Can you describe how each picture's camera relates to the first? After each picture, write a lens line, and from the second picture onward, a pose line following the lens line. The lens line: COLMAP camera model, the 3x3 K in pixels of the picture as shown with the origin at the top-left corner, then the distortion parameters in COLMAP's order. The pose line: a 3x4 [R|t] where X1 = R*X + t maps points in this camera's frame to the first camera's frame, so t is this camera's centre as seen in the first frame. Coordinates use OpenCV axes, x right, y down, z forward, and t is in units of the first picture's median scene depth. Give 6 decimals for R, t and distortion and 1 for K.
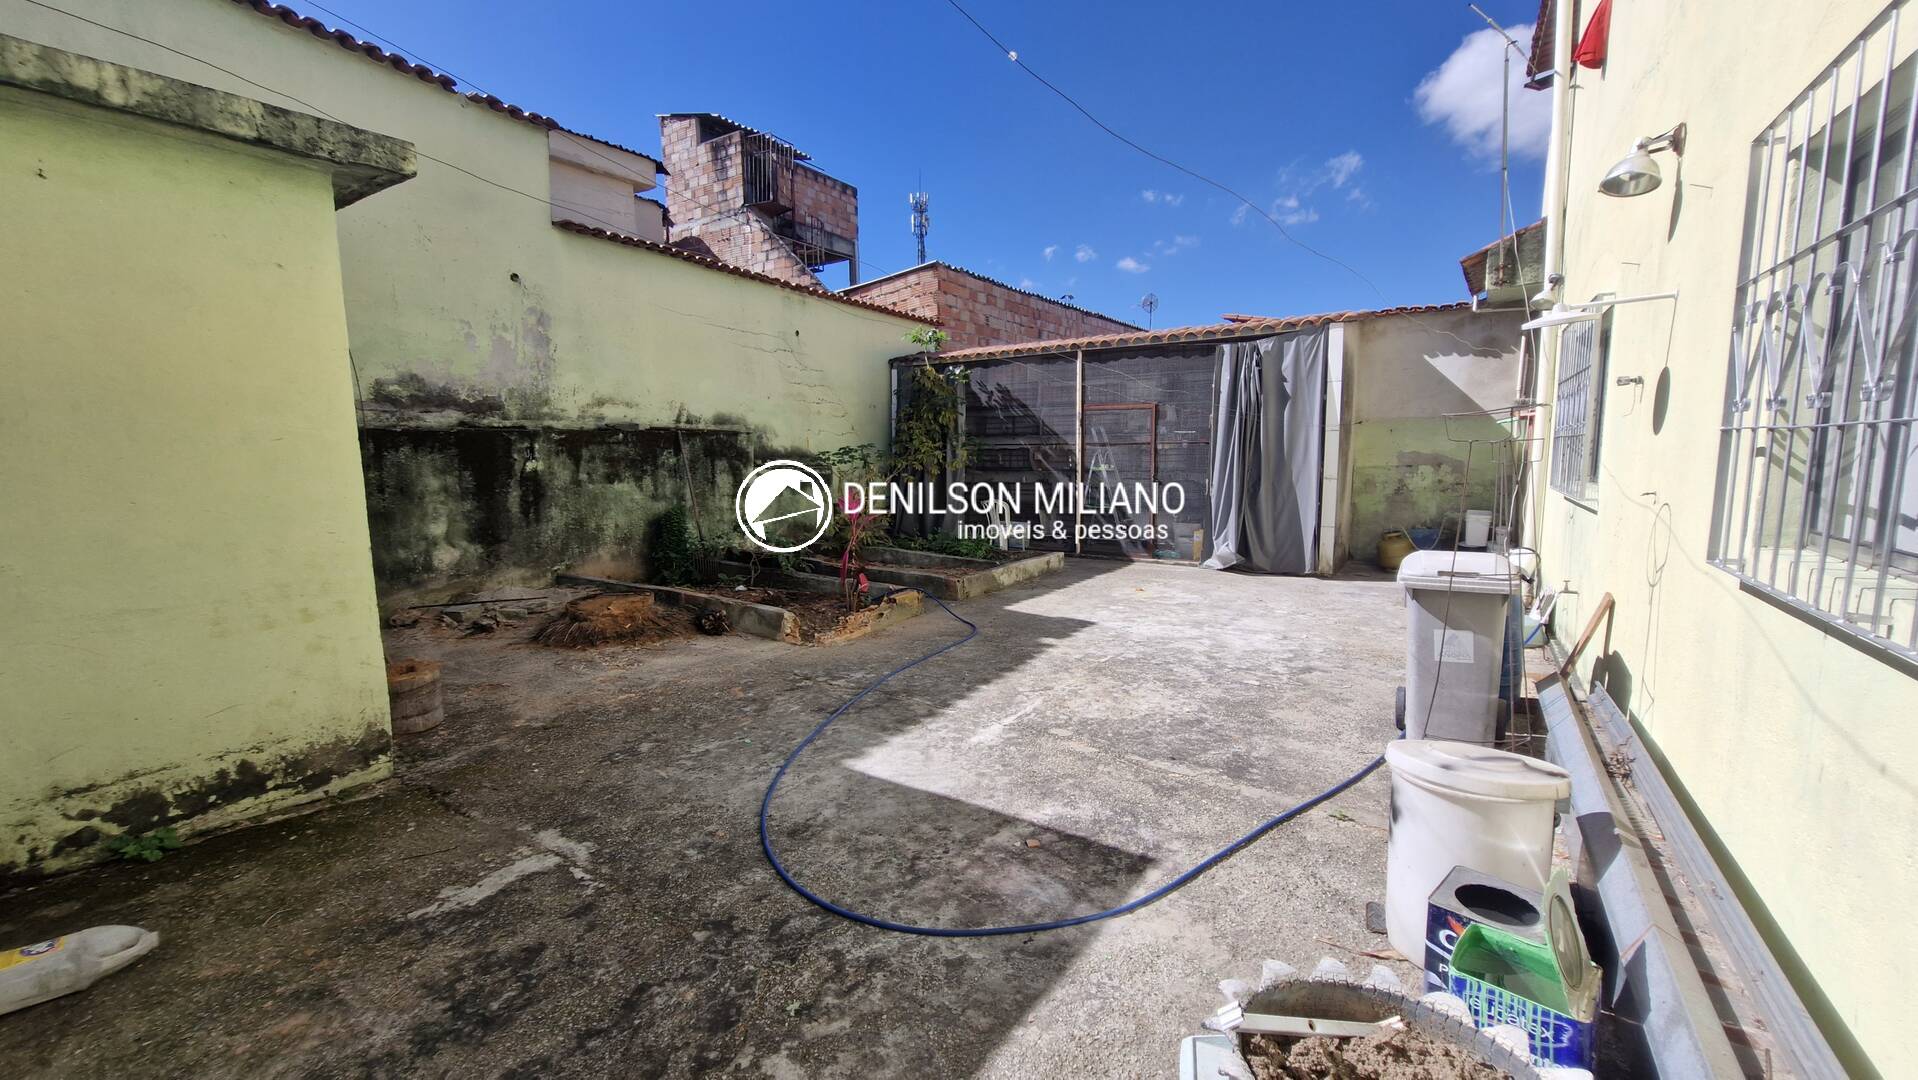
lens RADIAL K [[751.9, 0, 962.7], [0, 751.9, 539.4], [0, 0, 1]] dist [-0.001128, 0.000486]
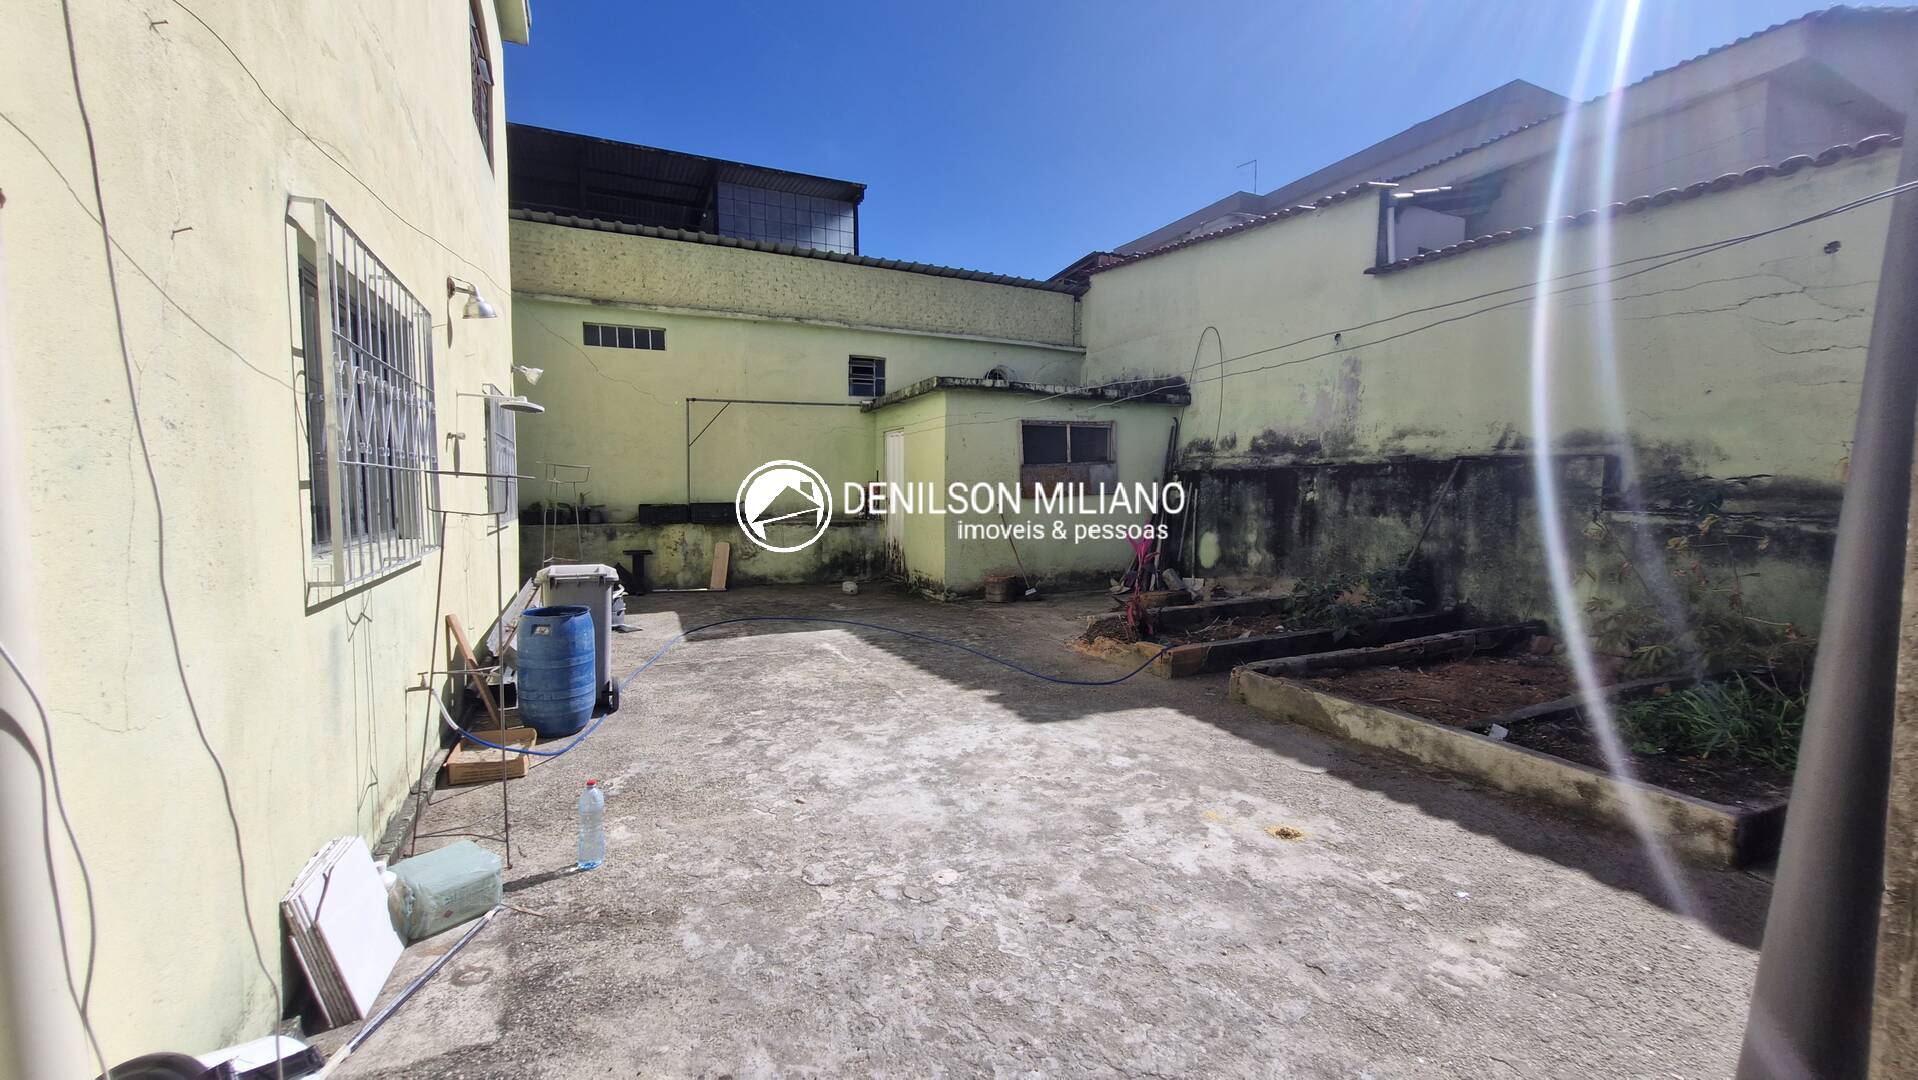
lens RADIAL K [[751.9, 0, 962.1], [0, 751.9, 532.9], [0, 0, 1]] dist [-0.001128, 0.000486]
pose [[-0.515497, 0.061662, -0.854670, 0.784436], [-0.096824, 0.986828, 0.129597, -0.151563], [0.851404, 0.149560, -0.502736, 1.218352]]
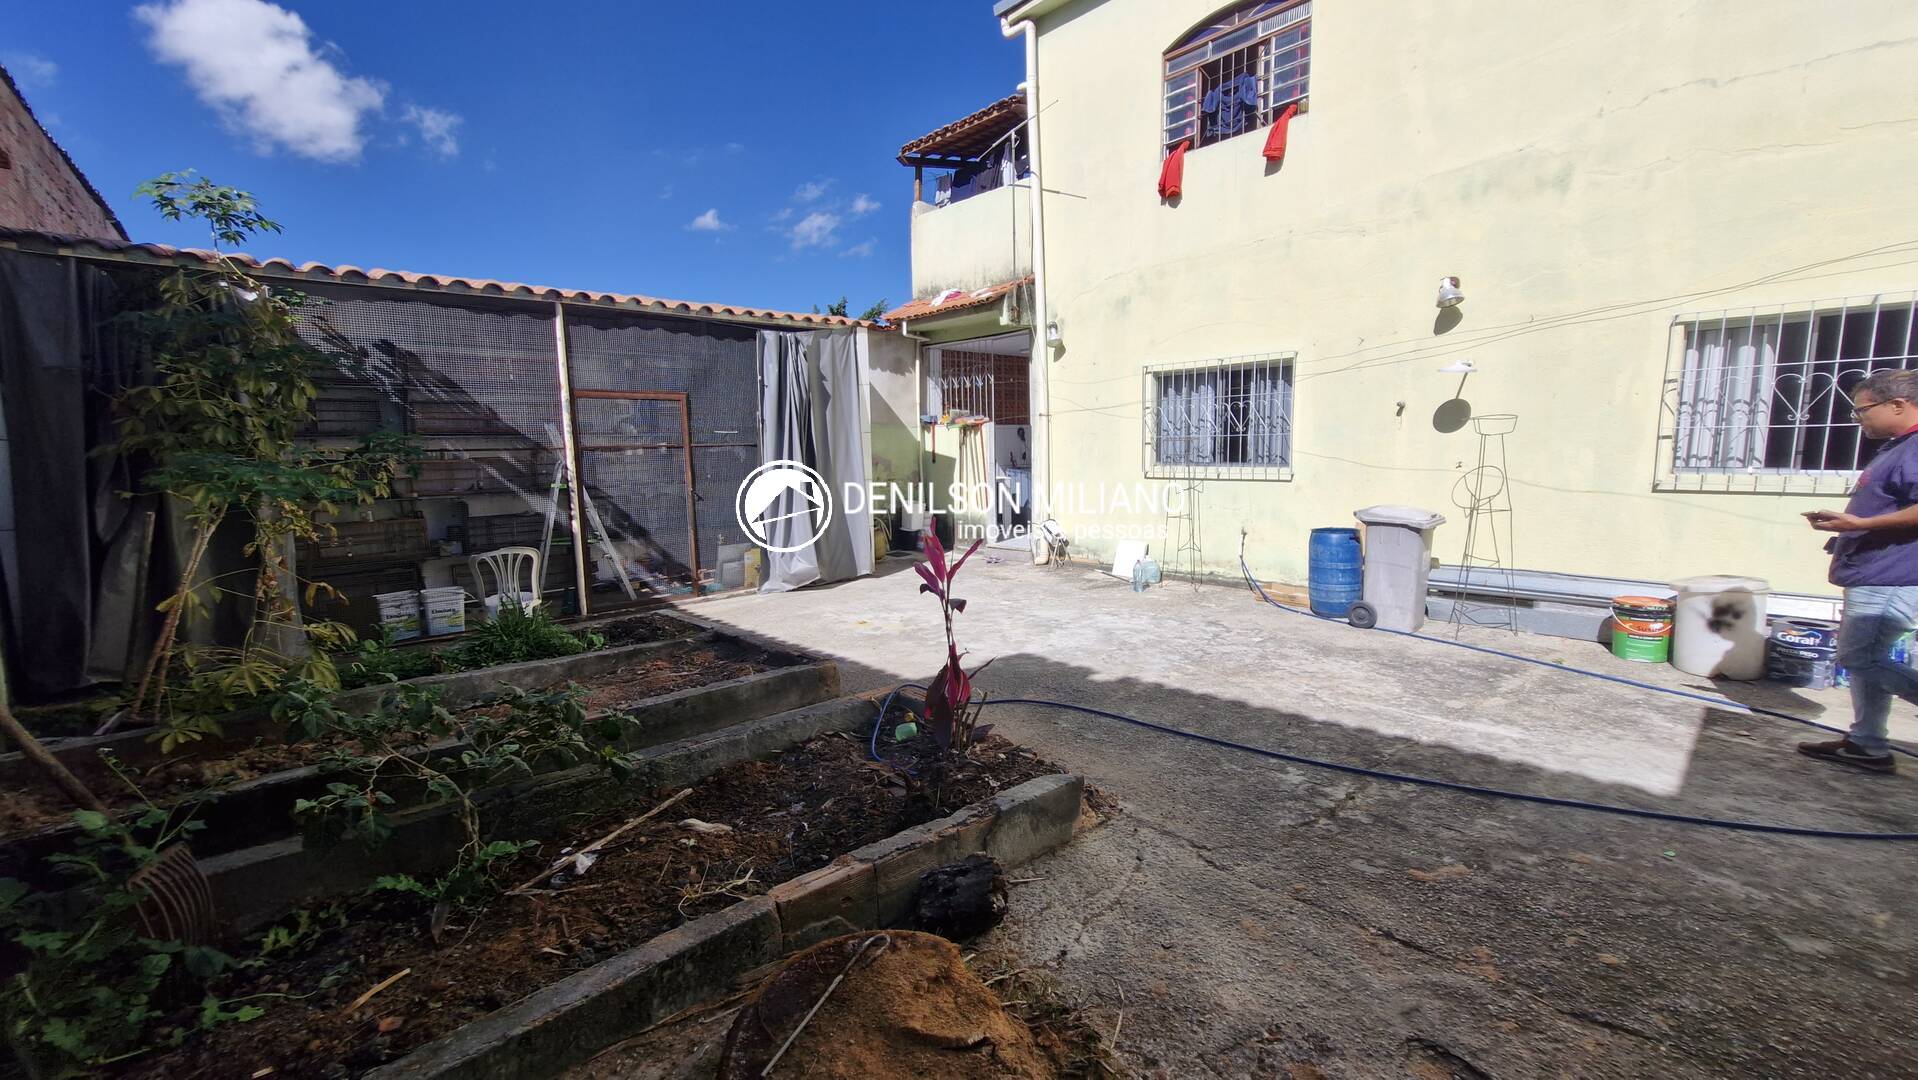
lens RADIAL K [[751.9, 0, 951.6], [0, 751.9, 547.1], [0, 0, 1]] dist [-0.001128, 0.000486]
pose [[0.260829, -0.129739, 0.956627, -0.611385], [0.133459, 0.986260, 0.097369, -0.095673], [-0.956116, 0.102274, 0.274560, 0.793518]]
